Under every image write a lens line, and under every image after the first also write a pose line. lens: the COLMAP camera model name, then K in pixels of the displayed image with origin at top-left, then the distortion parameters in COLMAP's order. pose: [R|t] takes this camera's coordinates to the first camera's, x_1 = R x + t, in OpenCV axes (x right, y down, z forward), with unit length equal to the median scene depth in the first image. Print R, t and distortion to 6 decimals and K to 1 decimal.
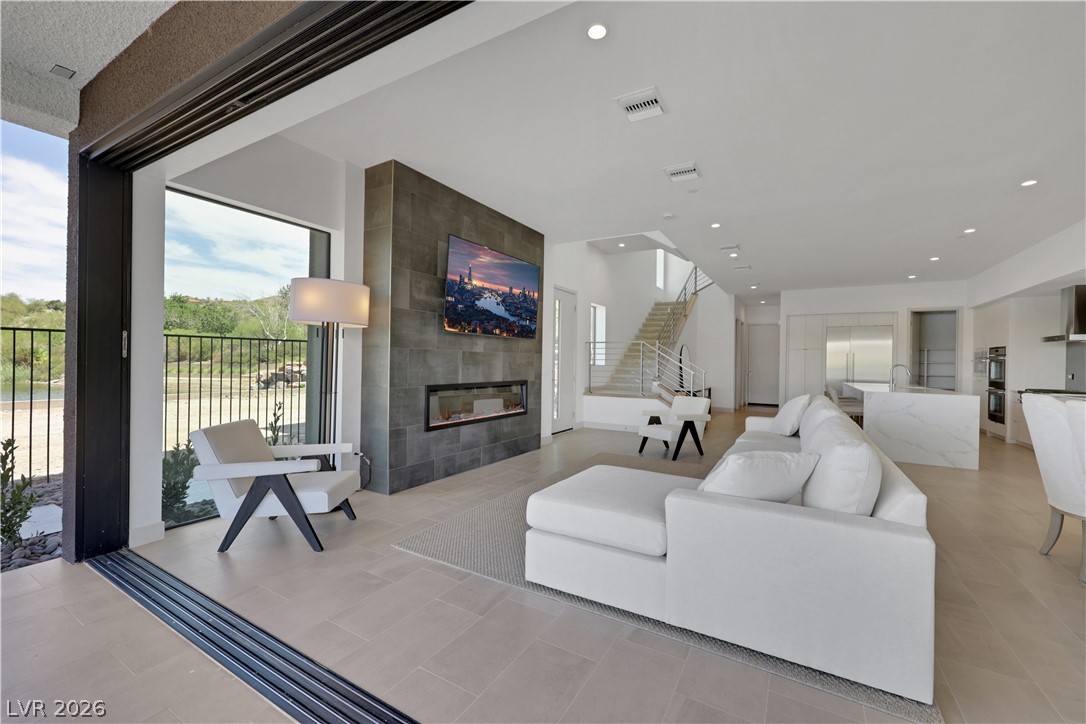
lens RADIAL K [[443.0, 0, 544.4], [0, 443.0, 358.4], [0, 0, 1]] dist [0.002532, 0.000149]
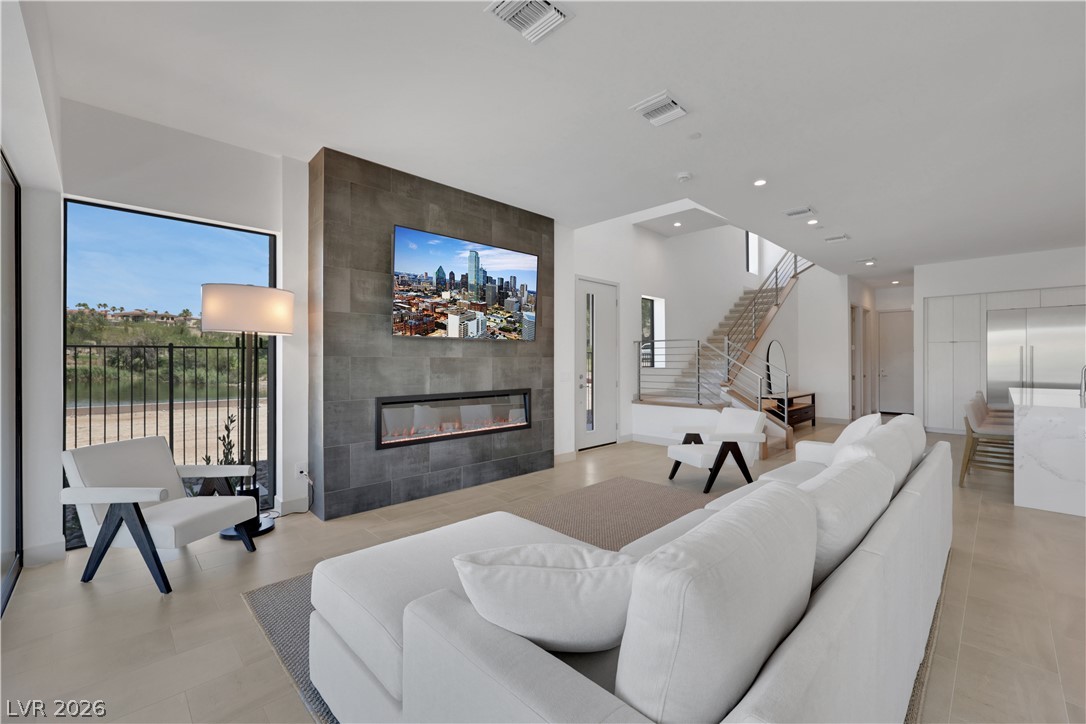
lens RADIAL K [[451.2, 0, 543.7], [0, 451.2, 357.8], [0, 0, 1]] dist [0.000648, -0.000006]
pose [[0.964898, -0.018054, -0.262004, 0.206425], [0.017889, 0.999835, -0.003015, -0.007132], [0.262015, -0.001777, 0.965062, 0.150070]]
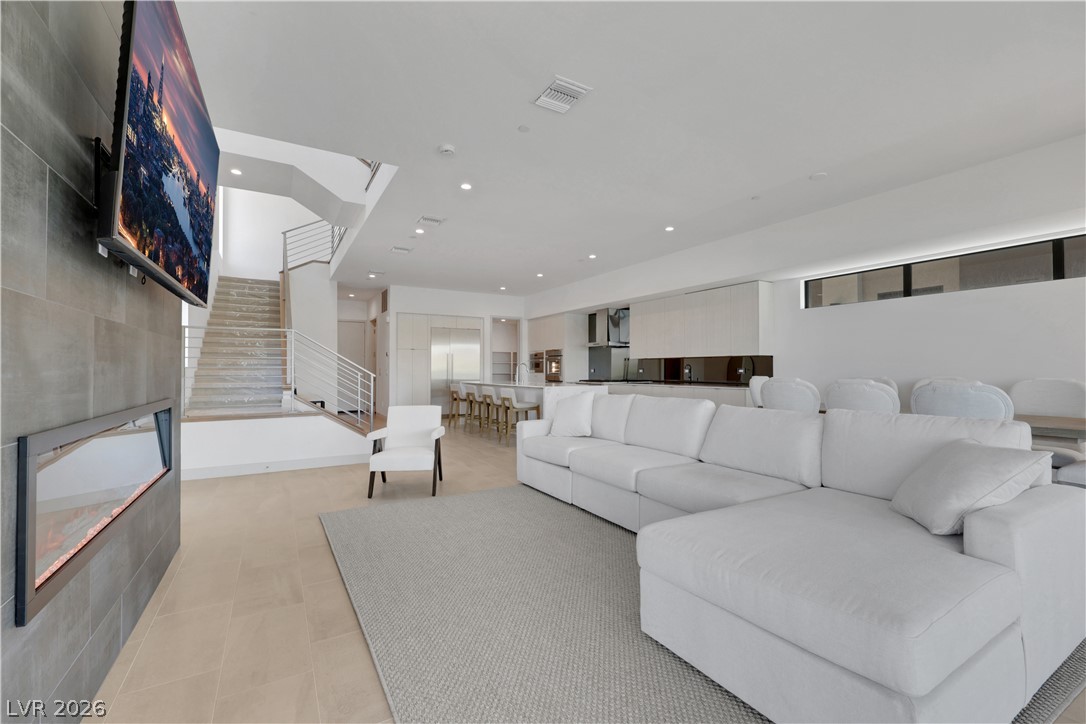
lens RADIAL K [[463.7, 0, 549.8], [0, 463.7, 367.9], [0, 0, 1]] dist [-0.001151, 0.000582]
pose [[0.483895, -0.012019, 0.875044, -0.245345], [0.003093, 0.999923, 0.012024, 0.013543], [-0.875121, -0.003112, 0.483895, 0.429073]]
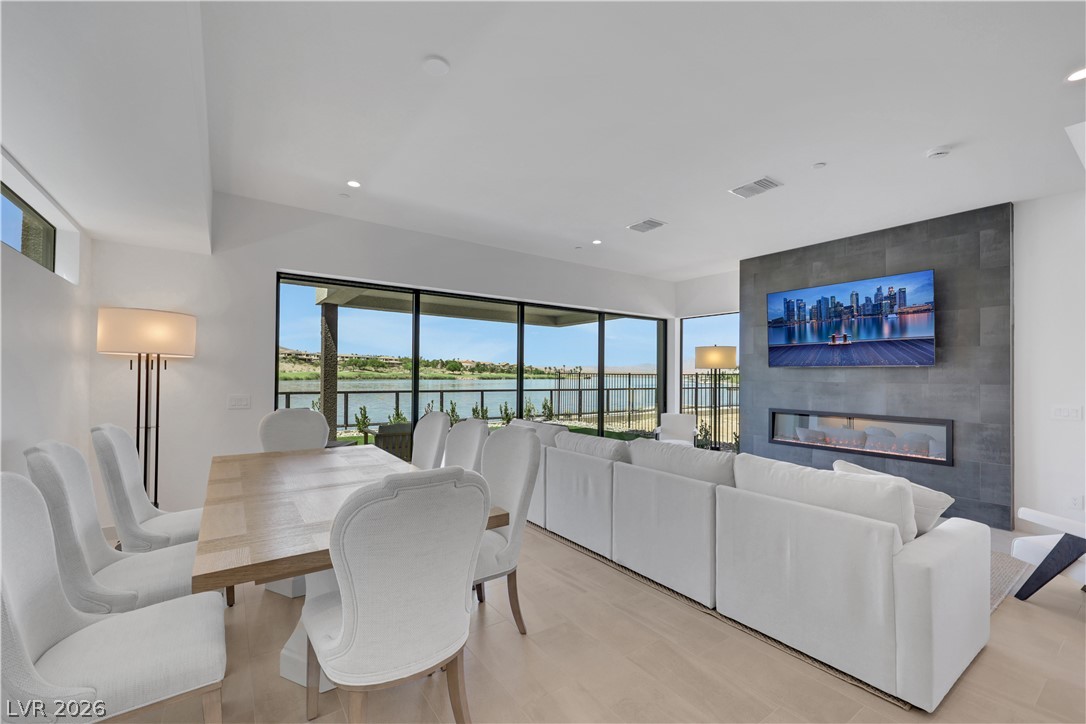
lens RADIAL K [[451.2, 0, 542.7], [0, 451.2, 371.2], [0, 0, 1]] dist [0.000648, -0.000006]
pose [[-0.419608, -0.030397, -0.907196, 0.890704], [-0.012375, 0.999538, -0.027767, -0.002920], [0.907621, -0.000425, -0.419790, 0.662335]]
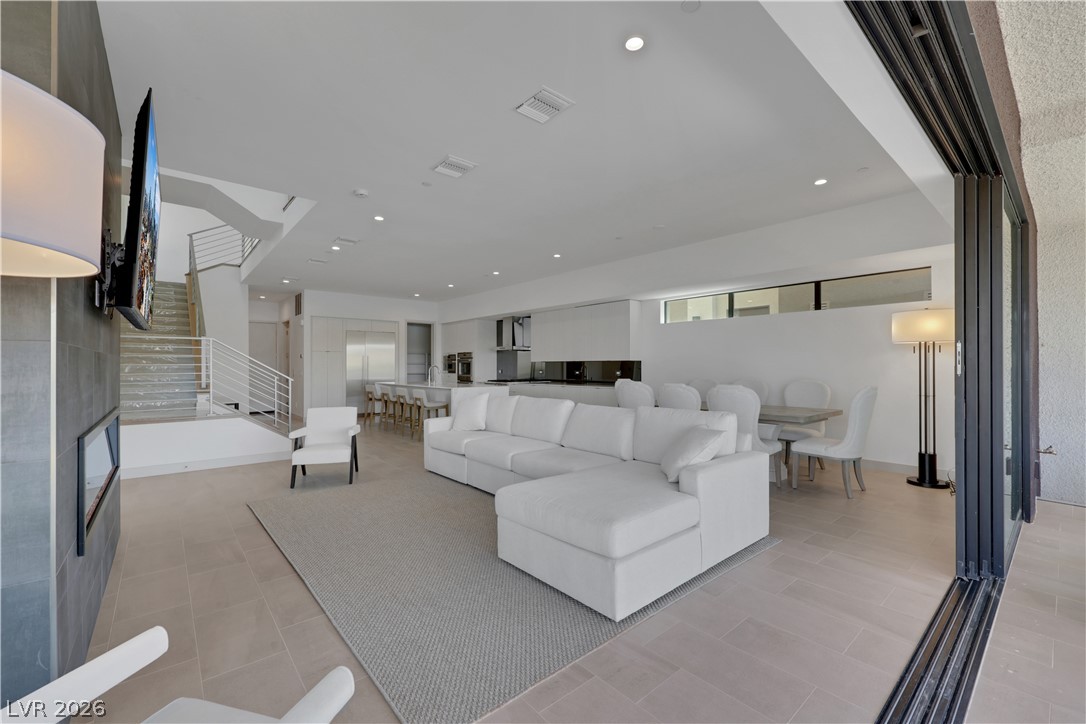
lens RADIAL K [[451.2, 0, 546.8], [0, 451.2, 364.5], [0, 0, 1]] dist [0.000648, -0.000006]
pose [[0.329498, -0.013230, 0.944064, -0.359399], [0.002715, 0.999911, 0.013065, -0.007035], [-0.944152, -0.001742, 0.329505, 0.327298]]
